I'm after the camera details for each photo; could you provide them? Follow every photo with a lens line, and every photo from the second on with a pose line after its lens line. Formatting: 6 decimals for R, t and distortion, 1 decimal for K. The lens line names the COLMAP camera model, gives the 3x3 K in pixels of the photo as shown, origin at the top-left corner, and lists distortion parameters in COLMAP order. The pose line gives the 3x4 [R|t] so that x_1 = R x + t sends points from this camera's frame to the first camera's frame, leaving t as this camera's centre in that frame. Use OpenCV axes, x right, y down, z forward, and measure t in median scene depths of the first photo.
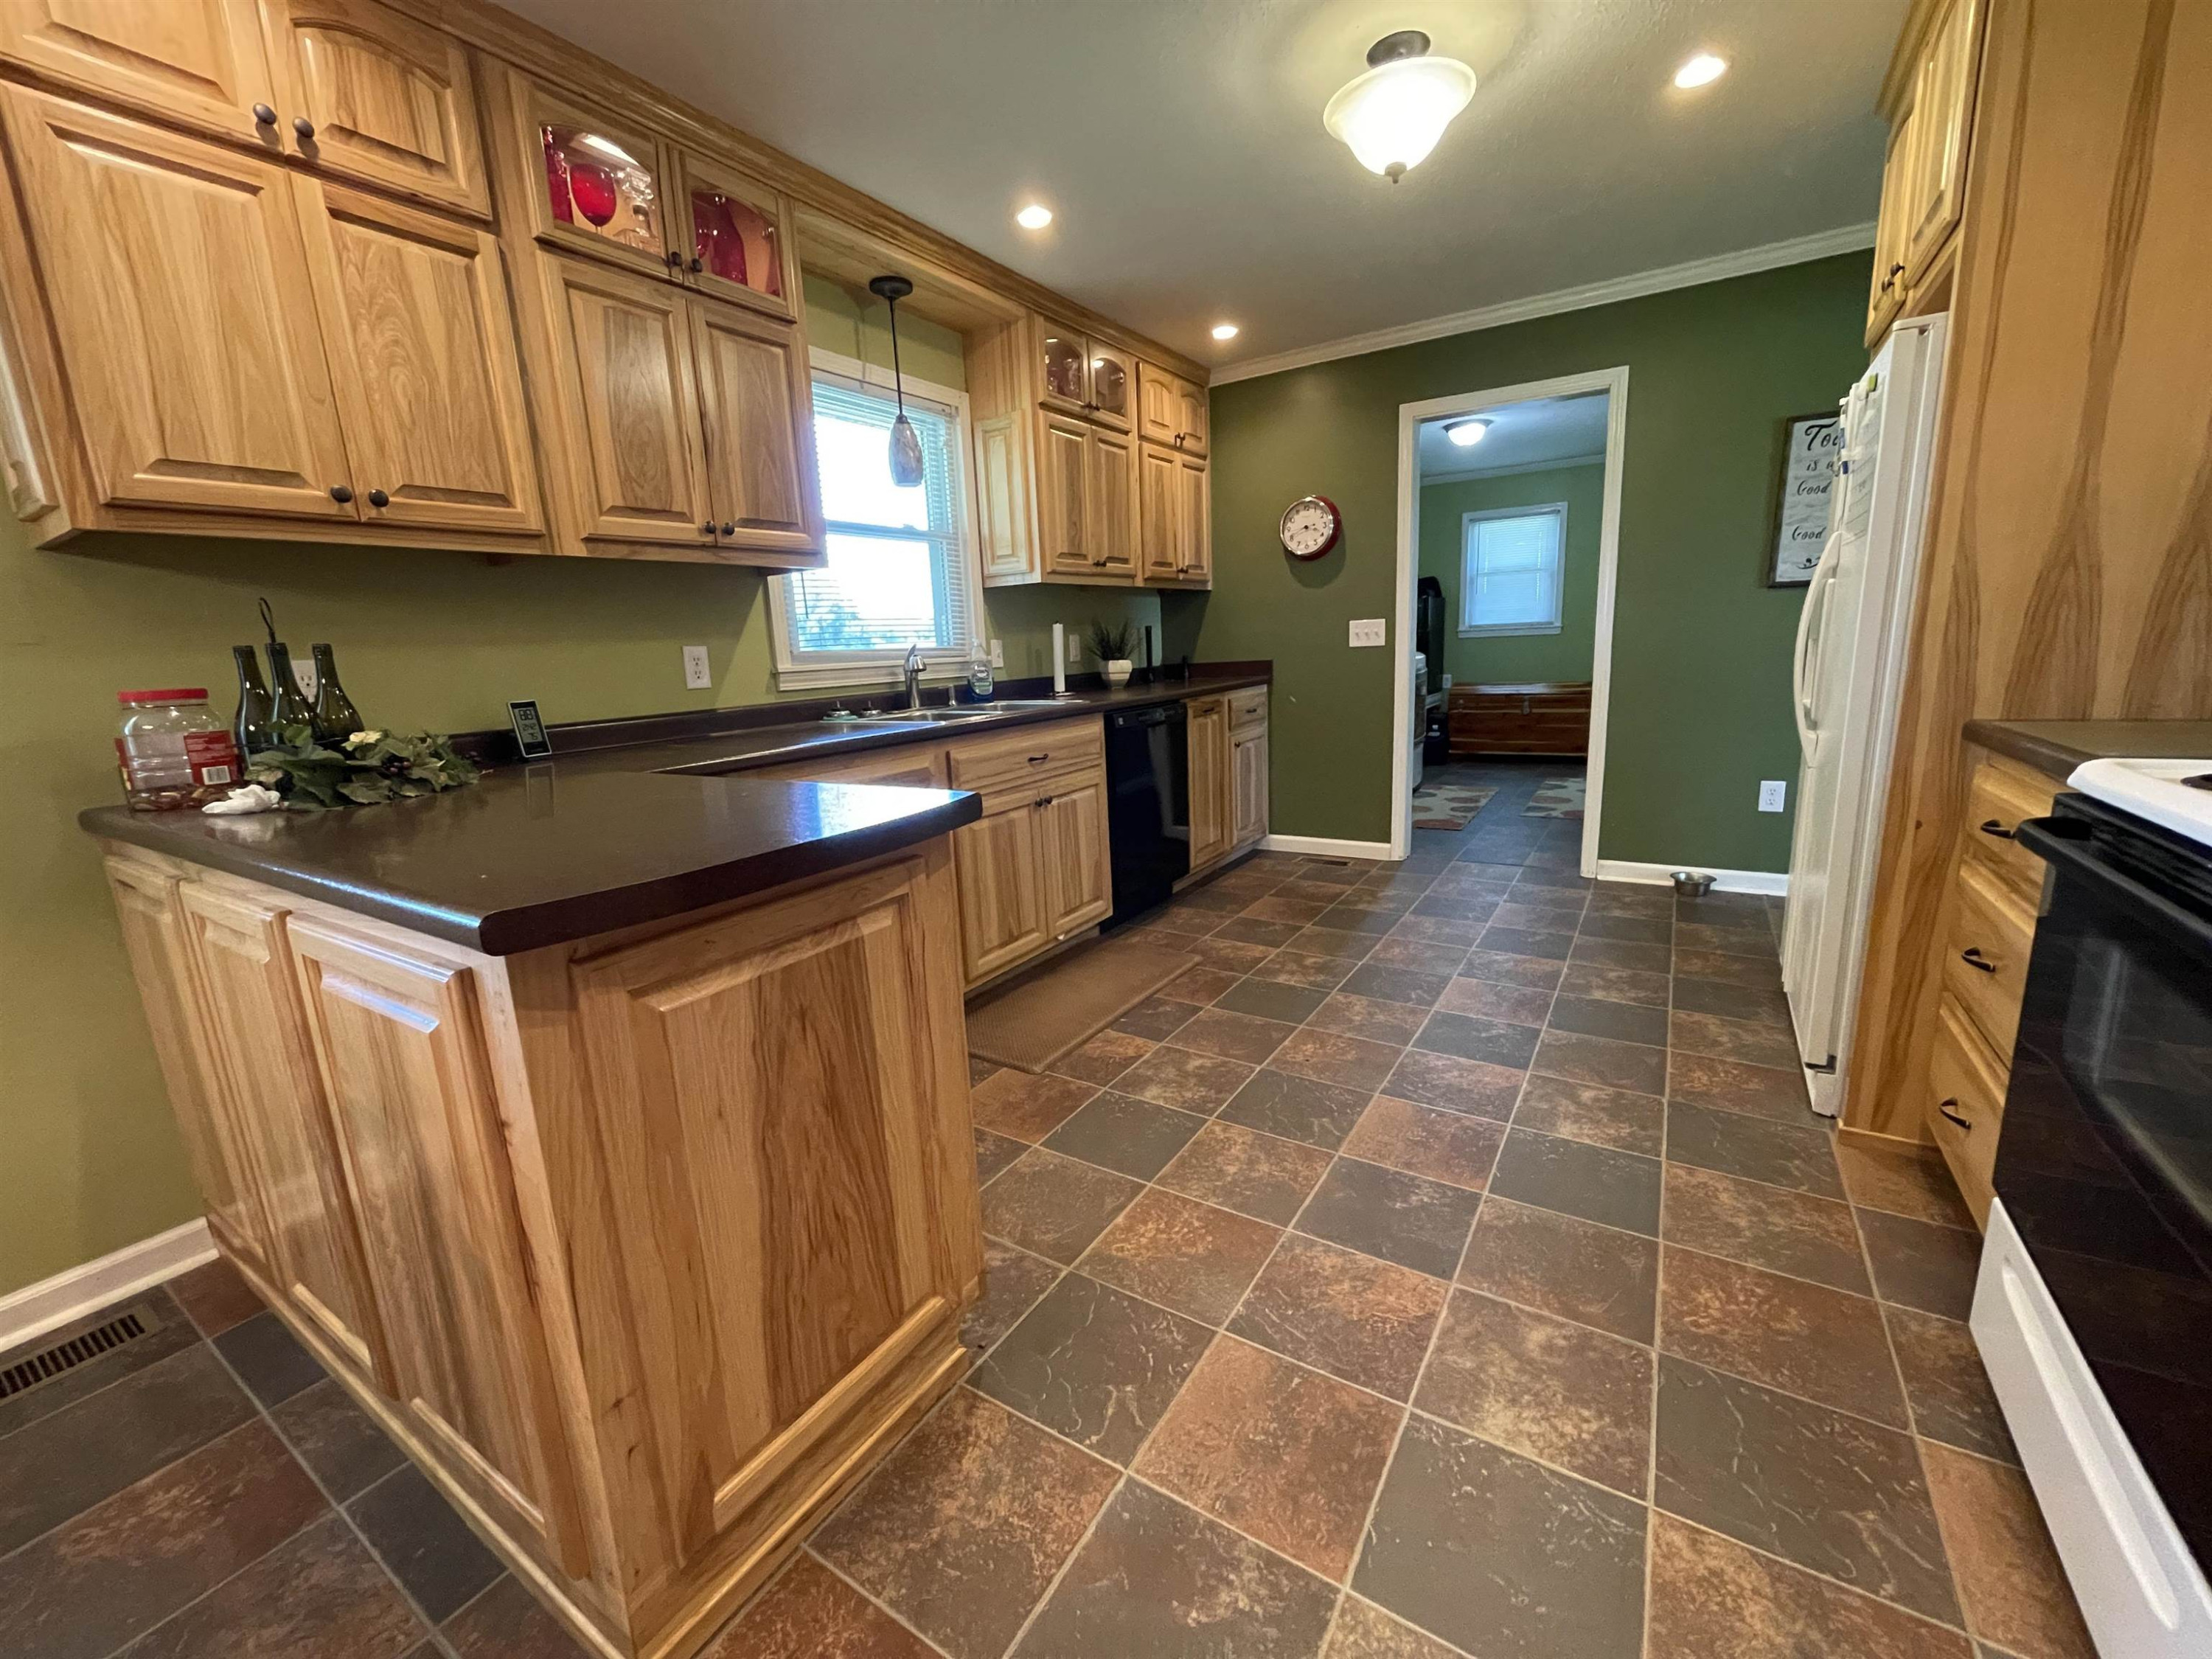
lens RADIAL K [[889.6, 0, 1083.1], [0, 889.6, 843.6], [0, 0, 1]] dist [-0.006679, 0.000224]
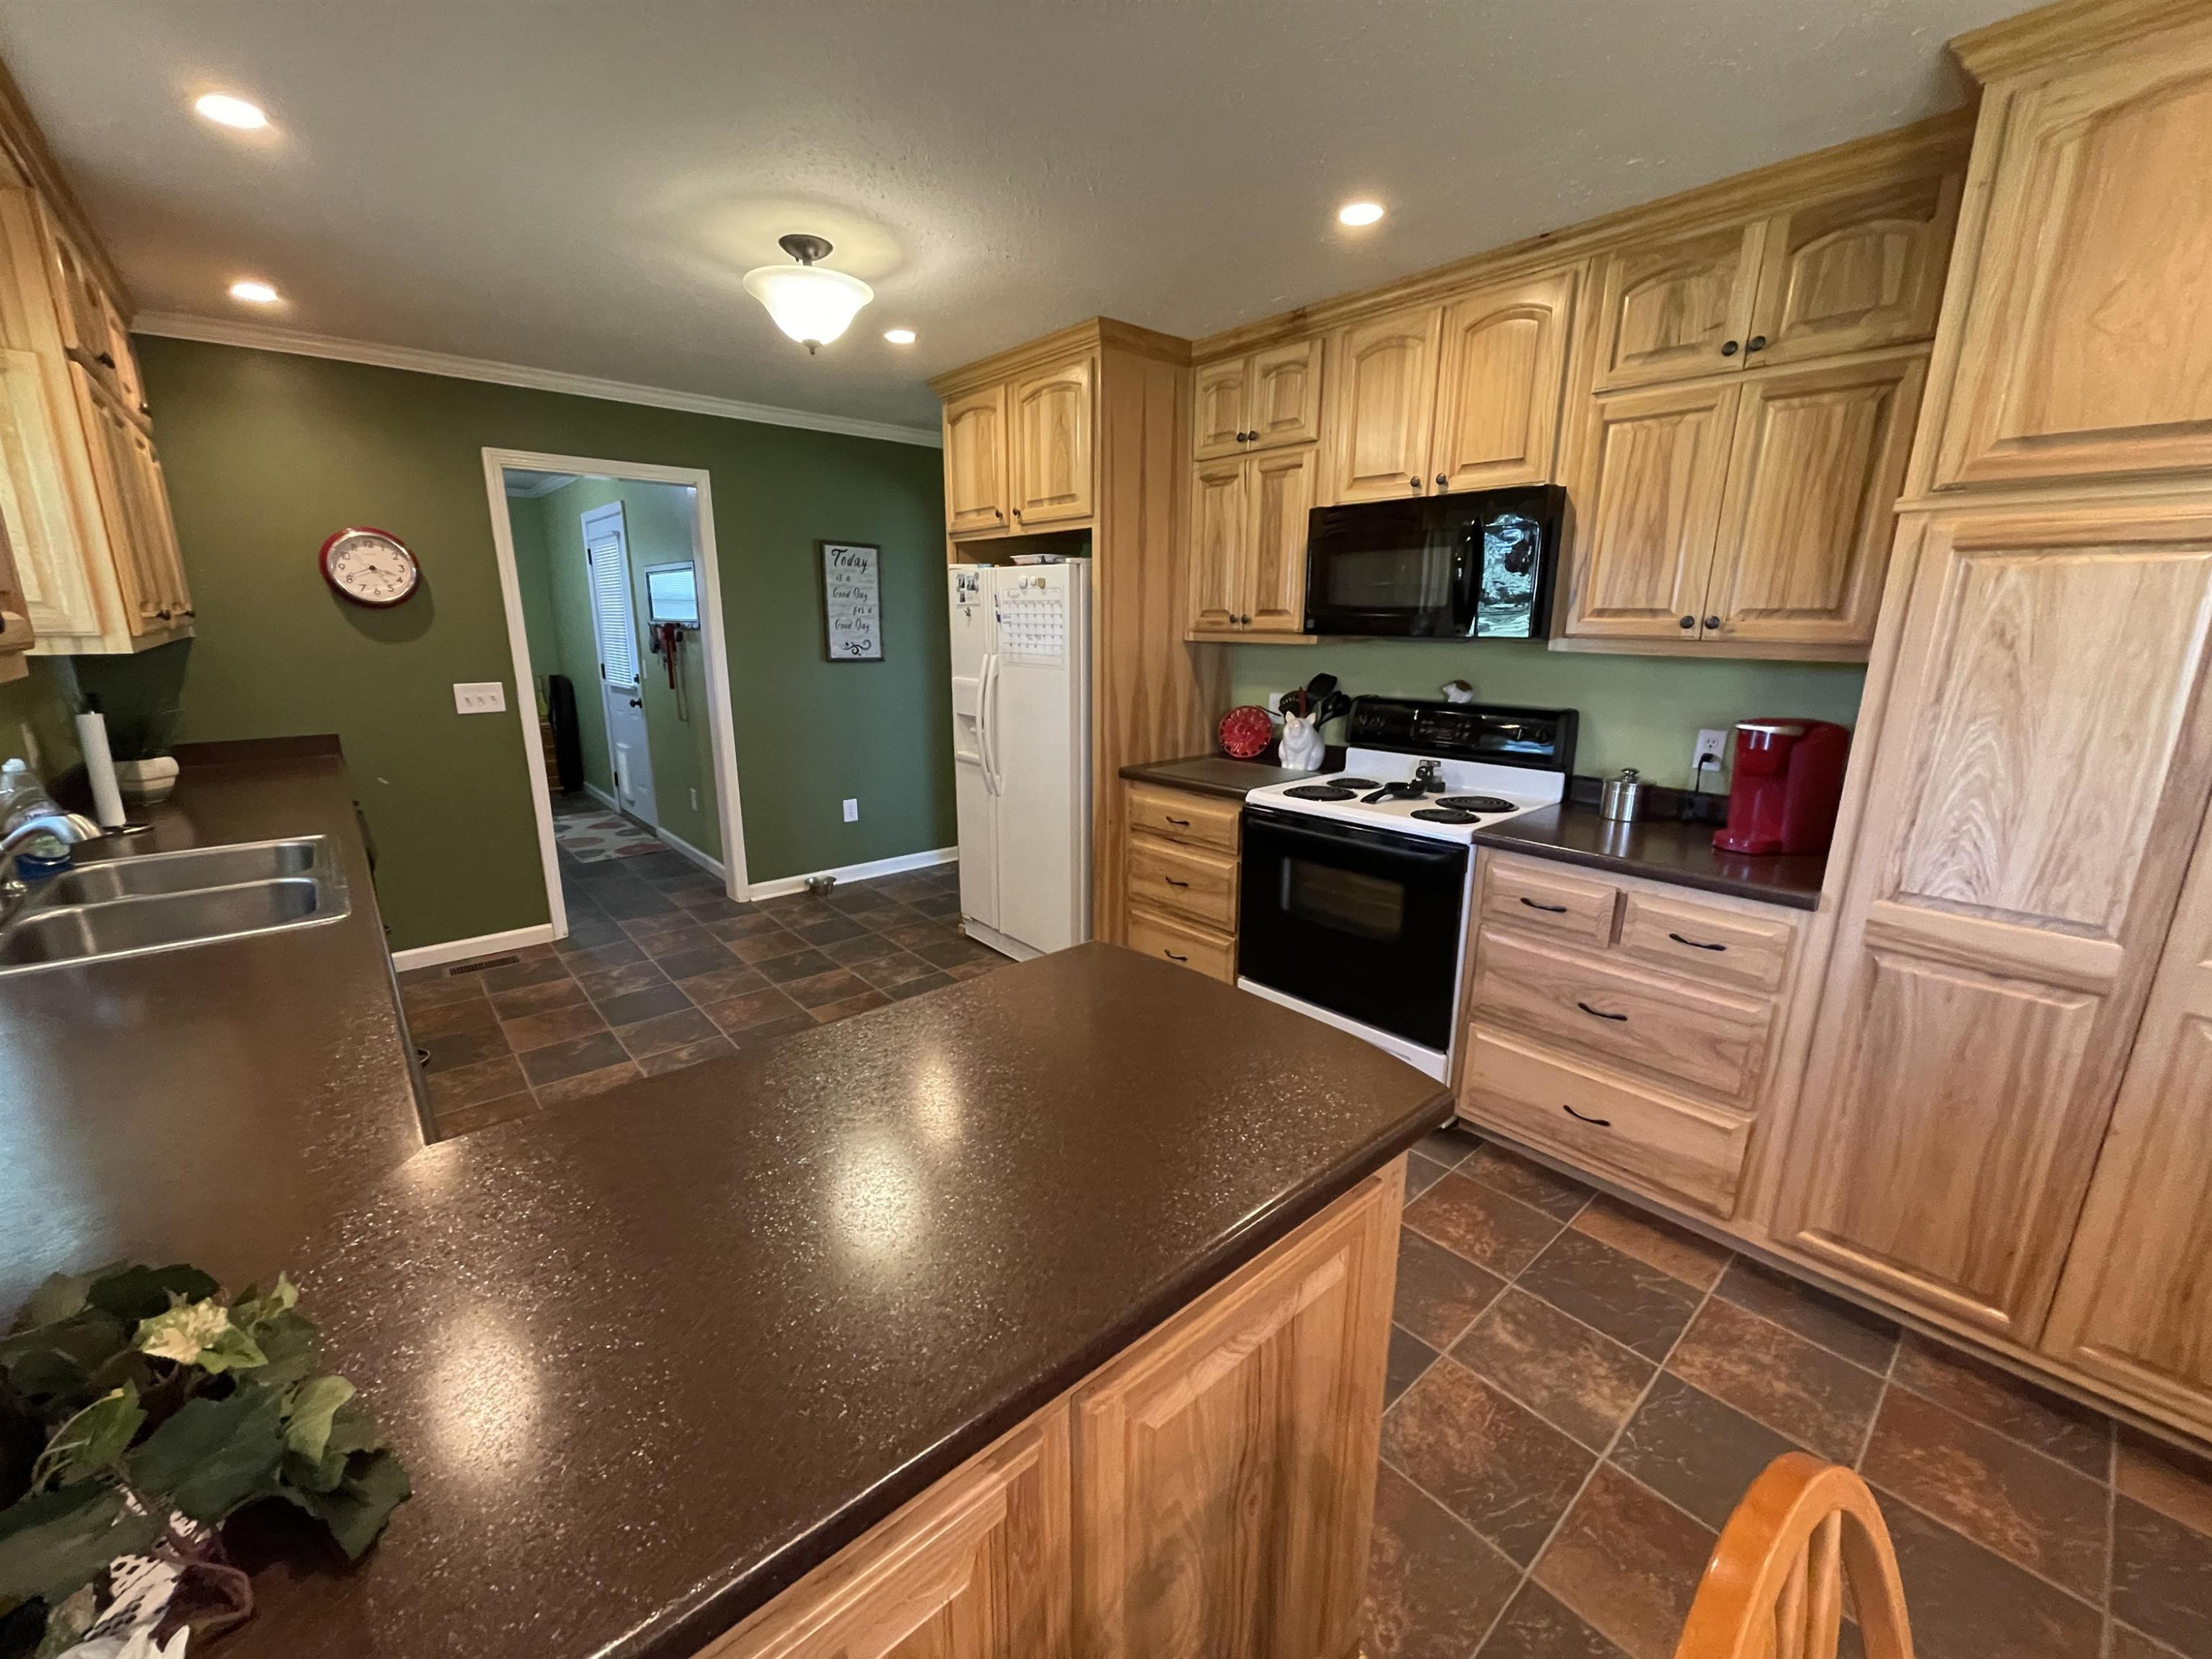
lens RADIAL K [[889.6, 0, 1106.1], [0, 889.6, 841.1], [0, 0, 1]] dist [-0.006679, 0.000224]
pose [[0.268467, -0.190187, 0.944328, -0.460366], [0.191374, 0.971306, 0.141213, -0.133890], [-0.944088, 0.142809, 0.297160, 0.232491]]
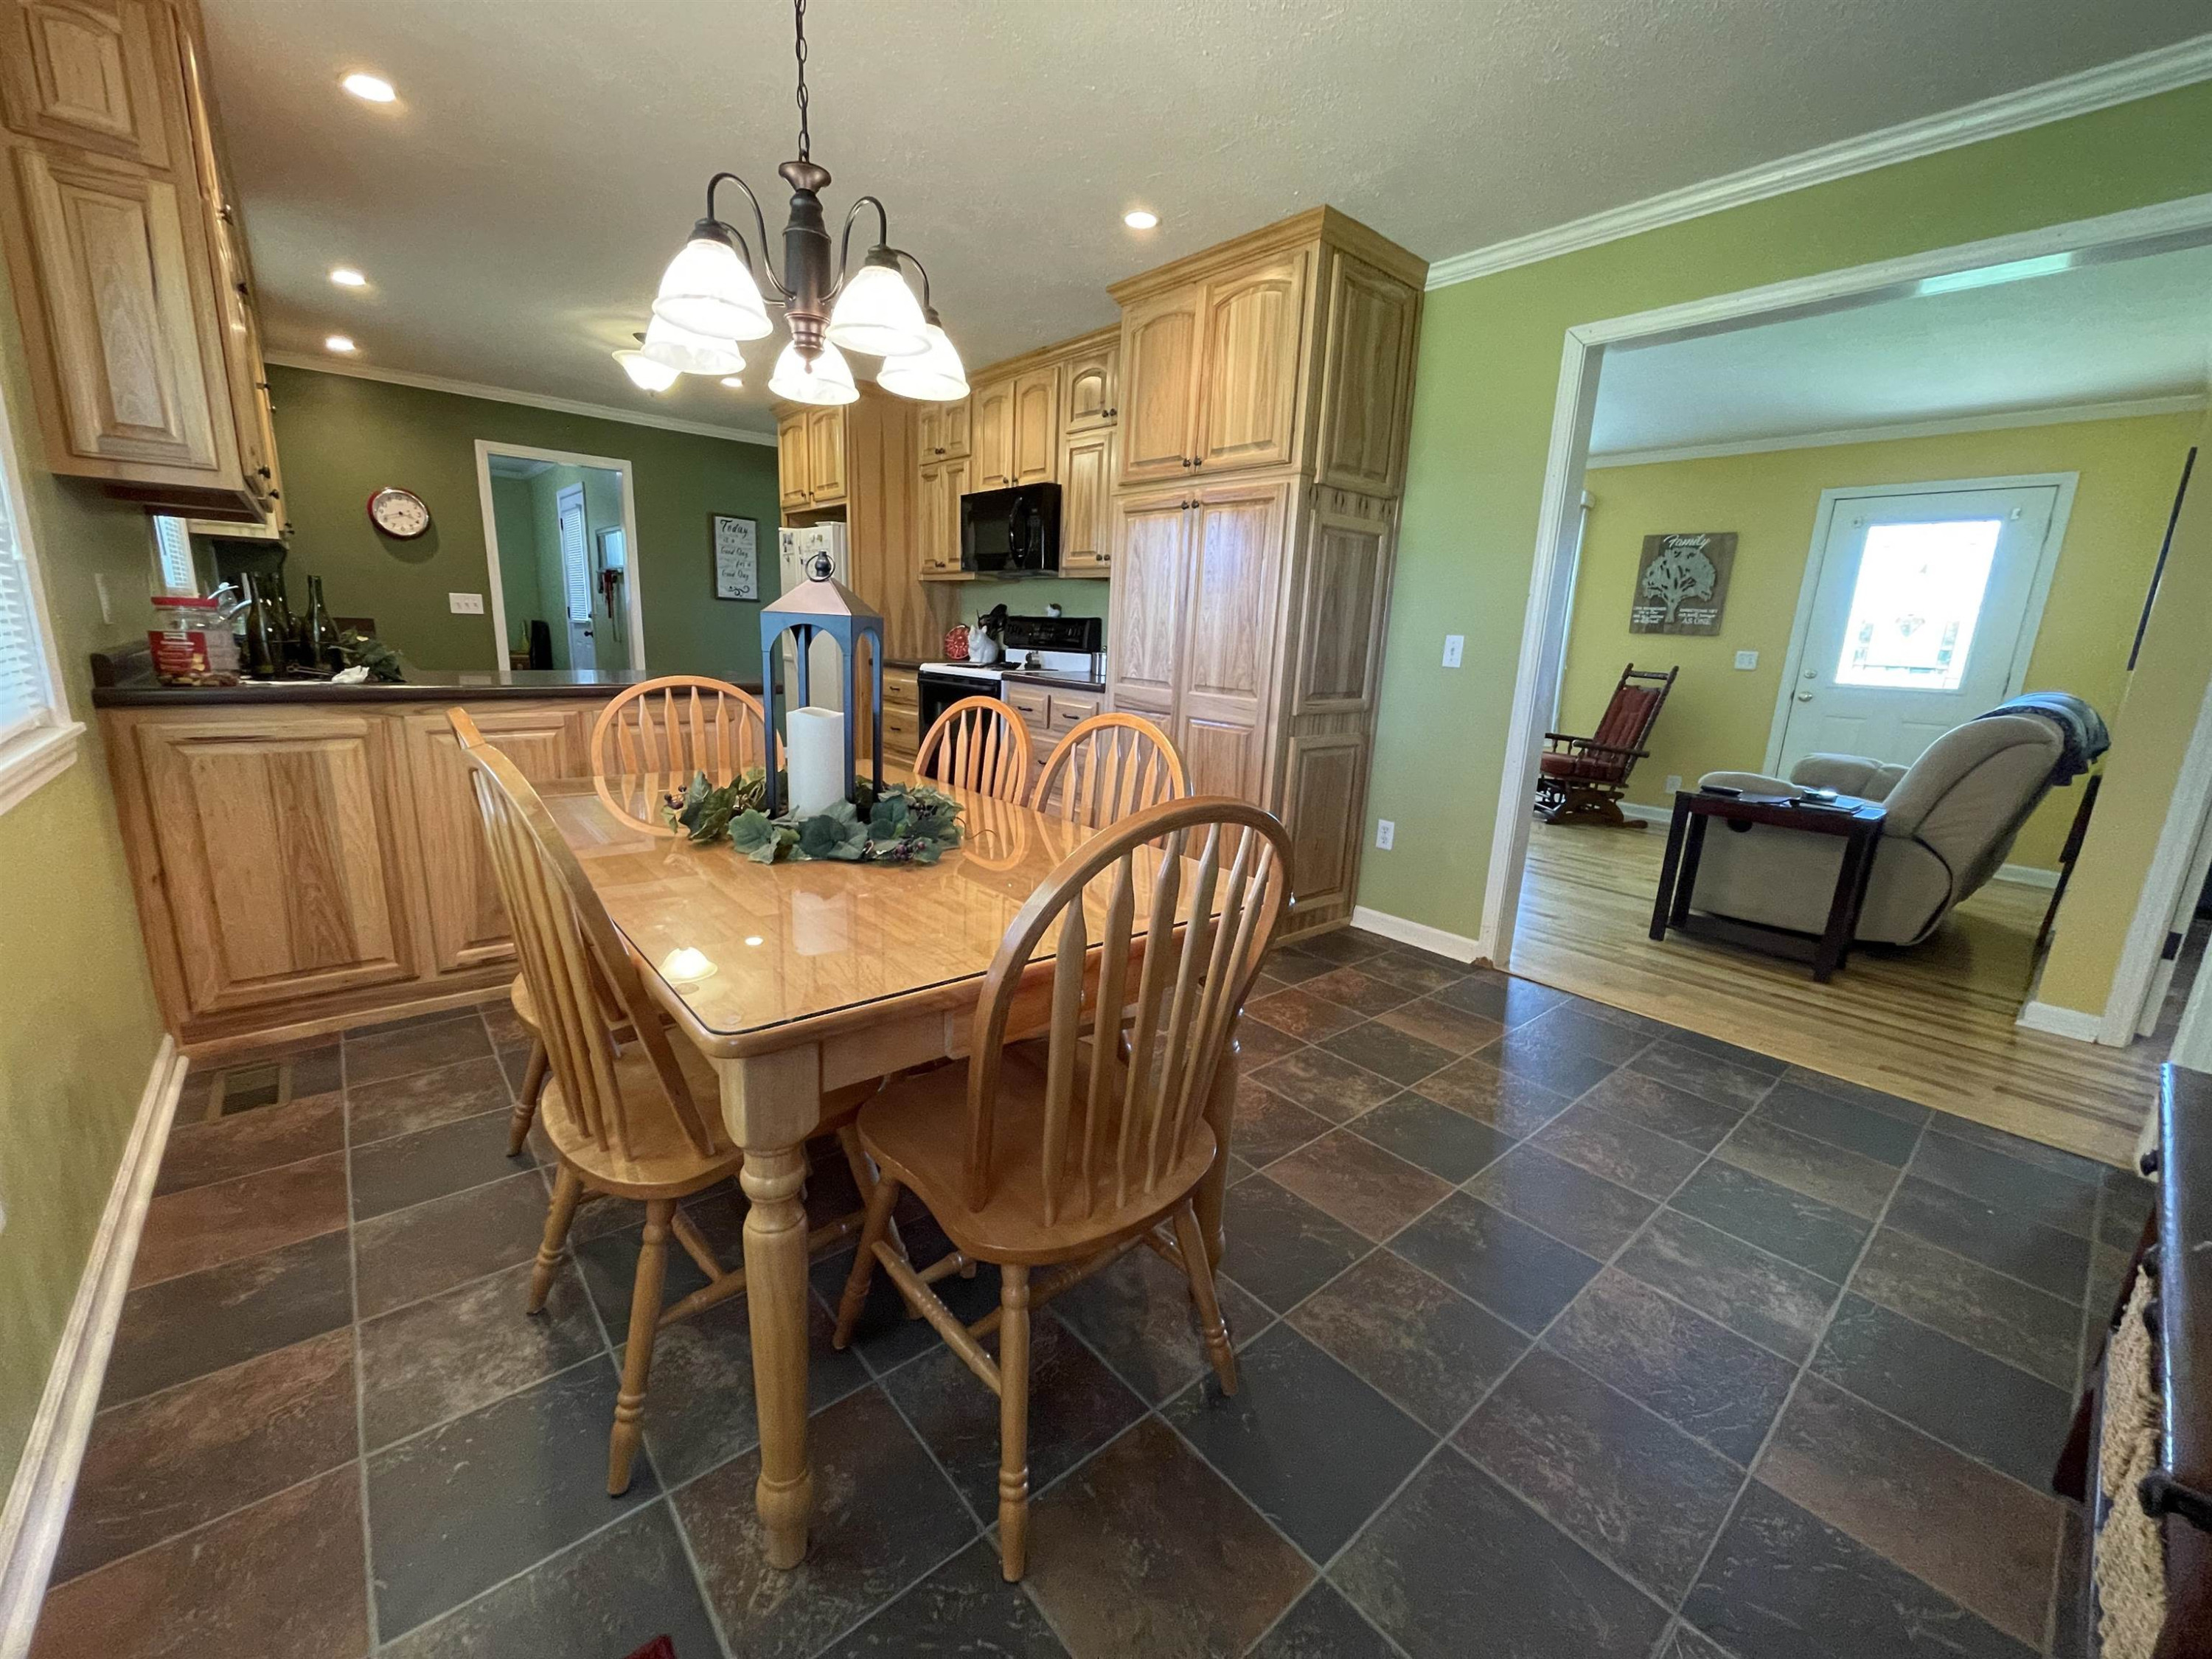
lens RADIAL K [[889.6, 0, 1106.9], [0, 889.6, 847.6], [0, 0, 1]] dist [-0.006679, 0.000224]
pose [[0.278157, -0.175068, 0.944447, -0.918444], [0.153028, 0.978769, 0.136361, 0.106808], [-0.948267, 0.106597, 0.299042, -0.327415]]
